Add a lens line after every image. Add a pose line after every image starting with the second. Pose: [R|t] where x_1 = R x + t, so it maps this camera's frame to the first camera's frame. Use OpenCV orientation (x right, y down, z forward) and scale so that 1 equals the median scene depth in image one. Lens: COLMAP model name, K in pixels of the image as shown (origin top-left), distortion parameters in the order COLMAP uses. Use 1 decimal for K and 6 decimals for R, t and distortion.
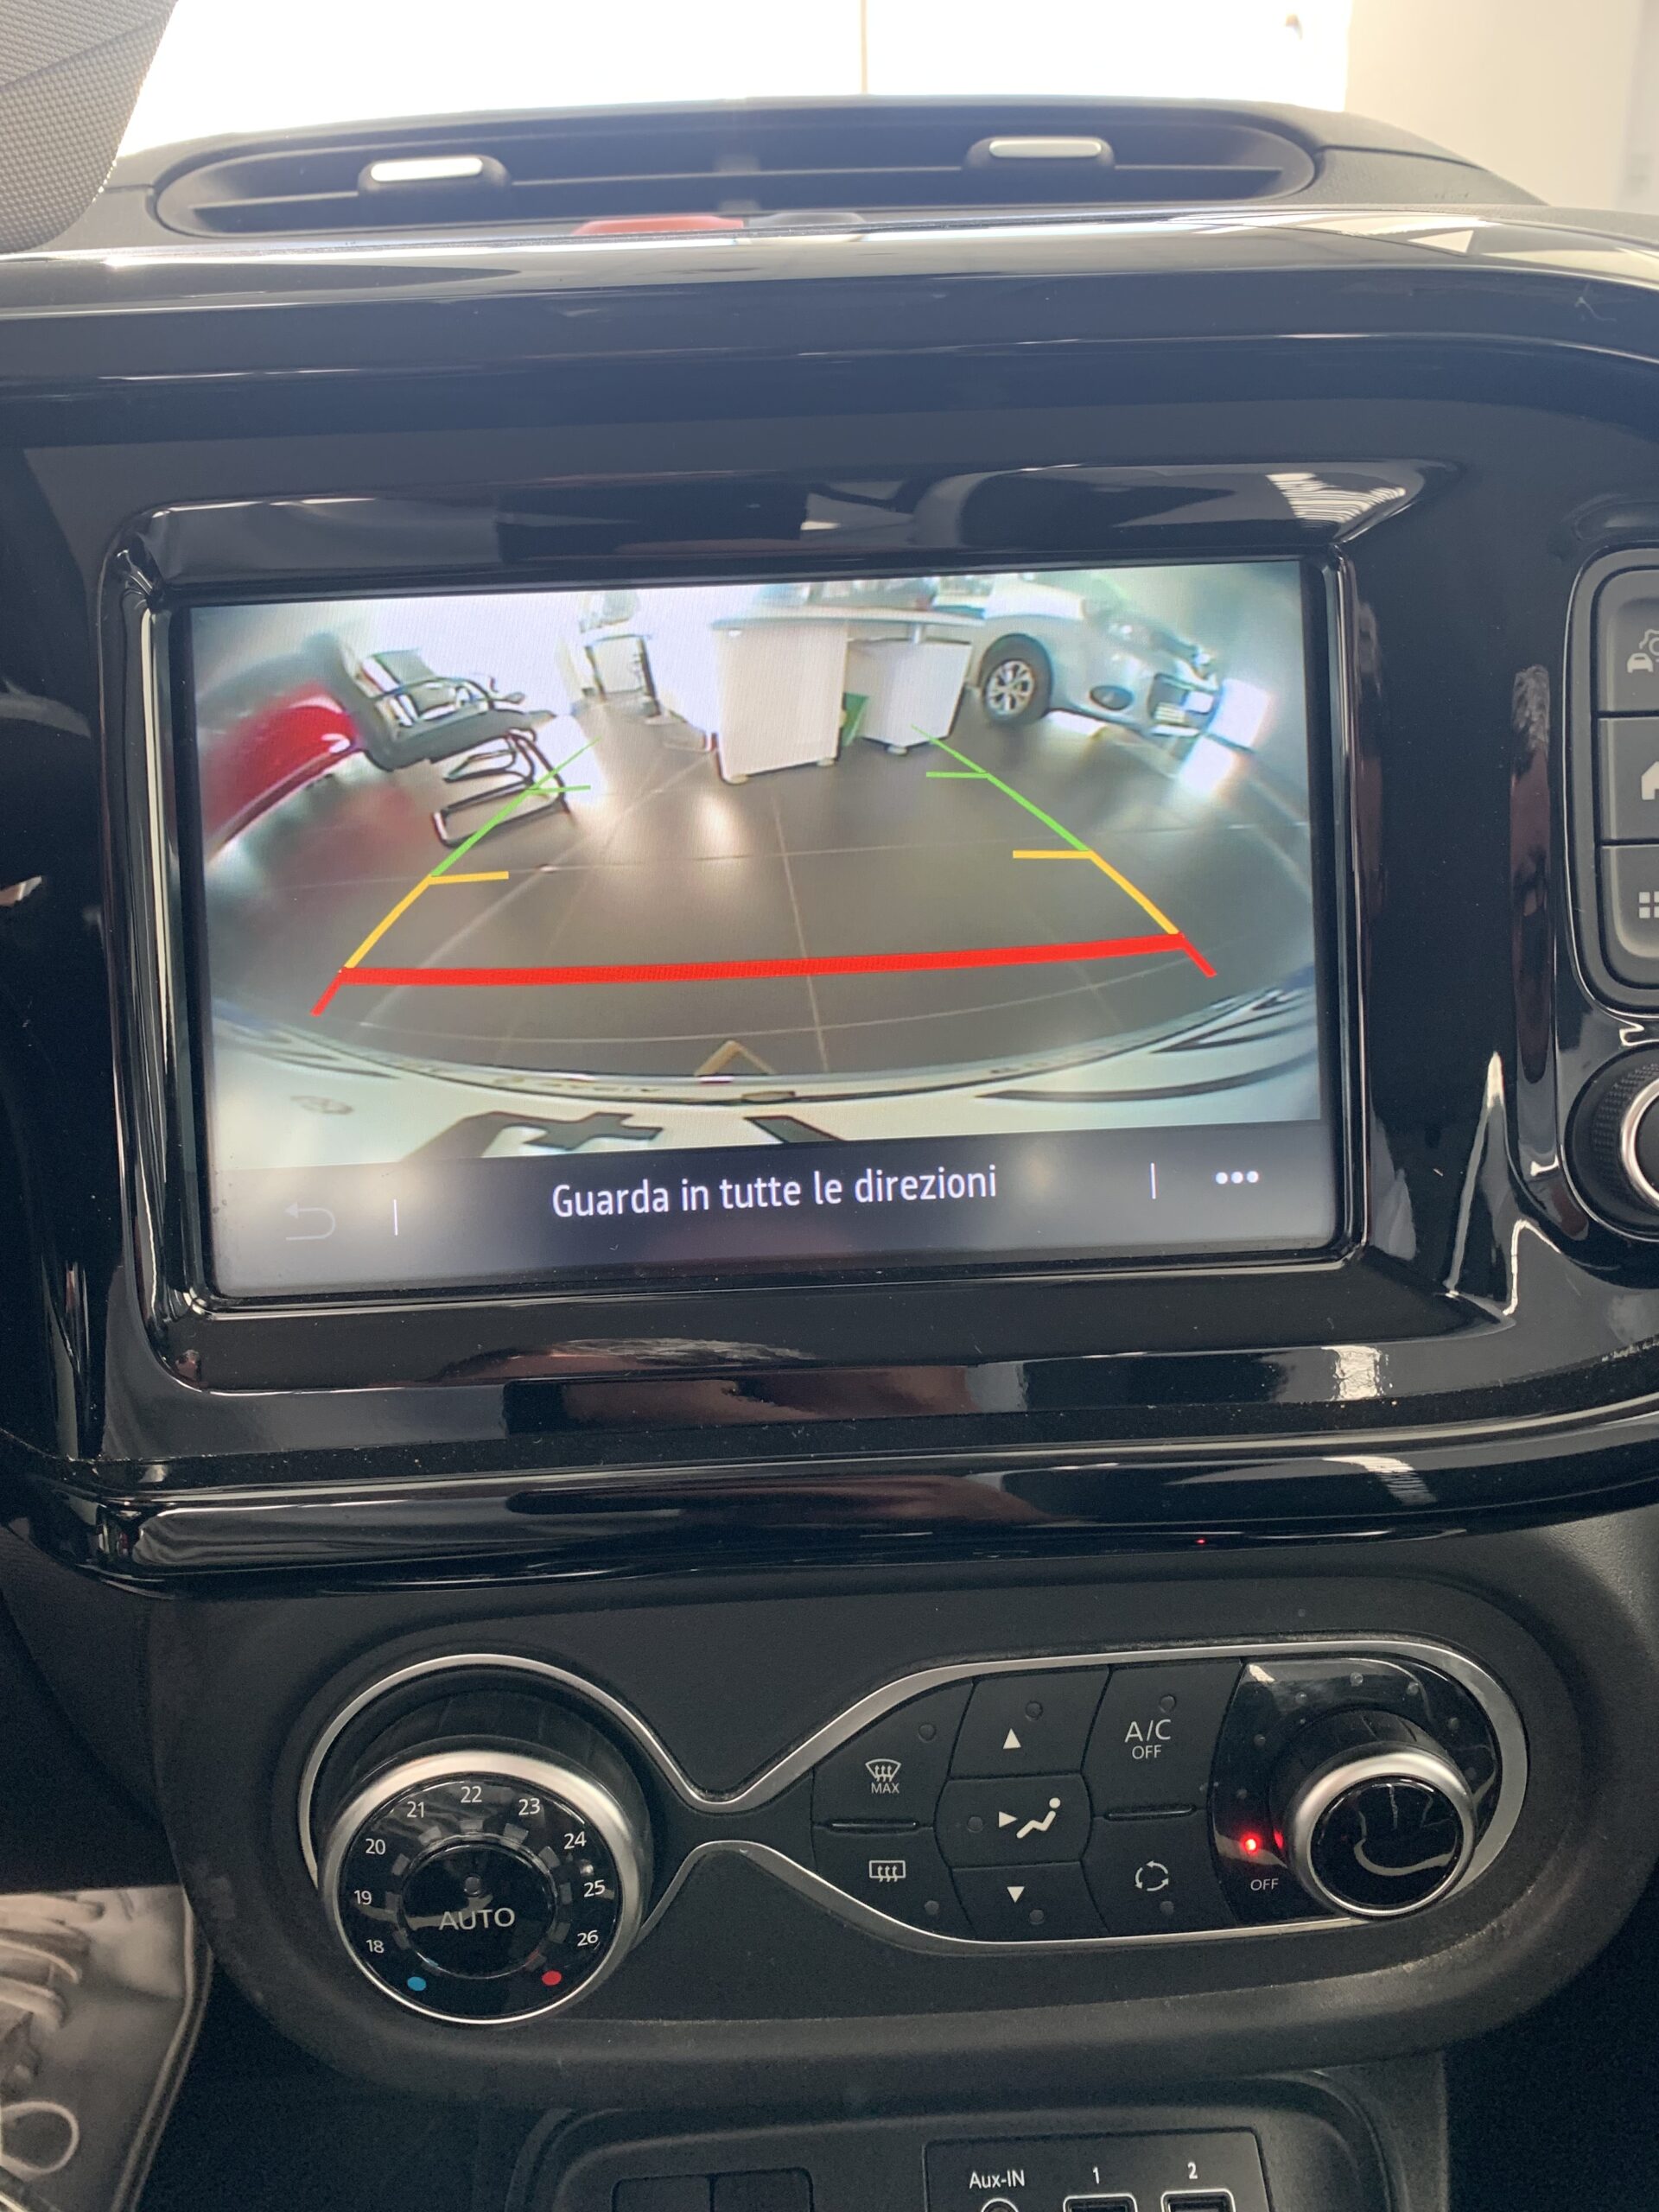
lens RADIAL K [[1717.2, 0, 829.5], [0, 1717.2, 1106.0], [0, 0, 1]] dist [0.009834, 0.000171]
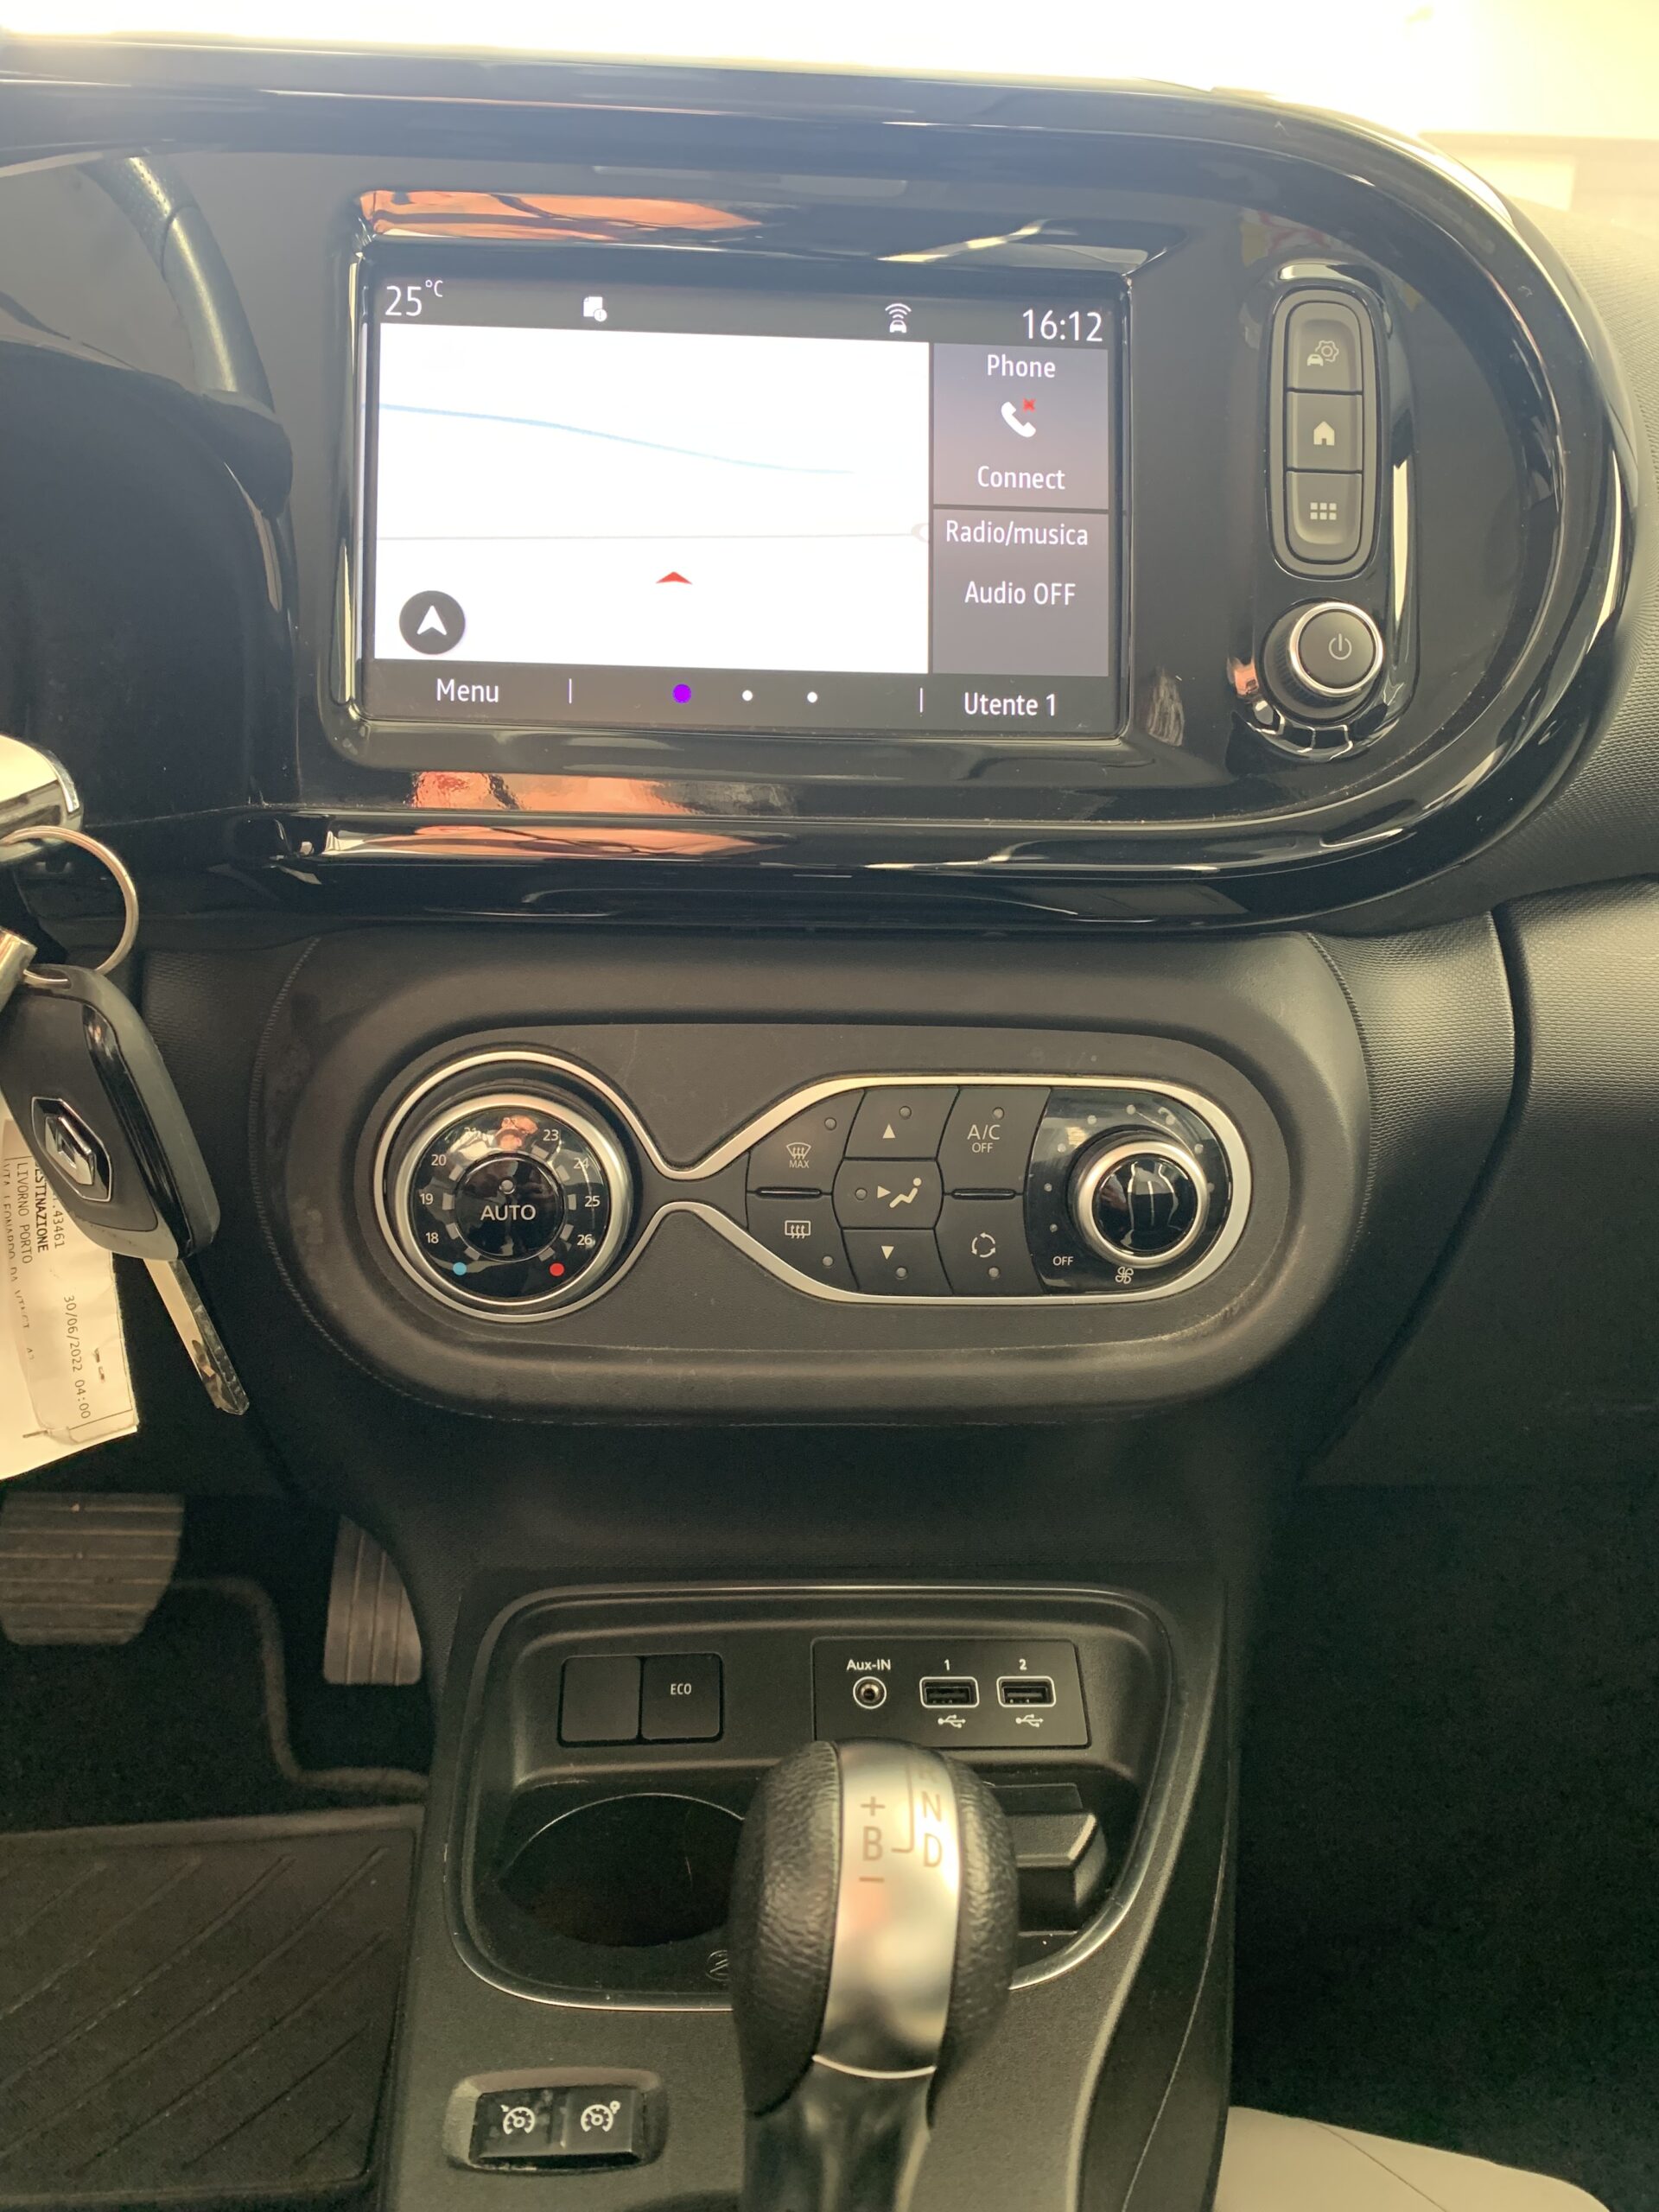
lens RADIAL K [[1676.6, 0, 852.6], [0, 1676.6, 1108.9], [0, 0, 1]] dist [0.115047, -0.230123]
pose [[0.997514, 0.044066, 0.054990, -0.001261], [-0.040654, 0.997267, -0.061694, 0.432007], [-0.057558, 0.059305, 0.996579, -0.382211]]
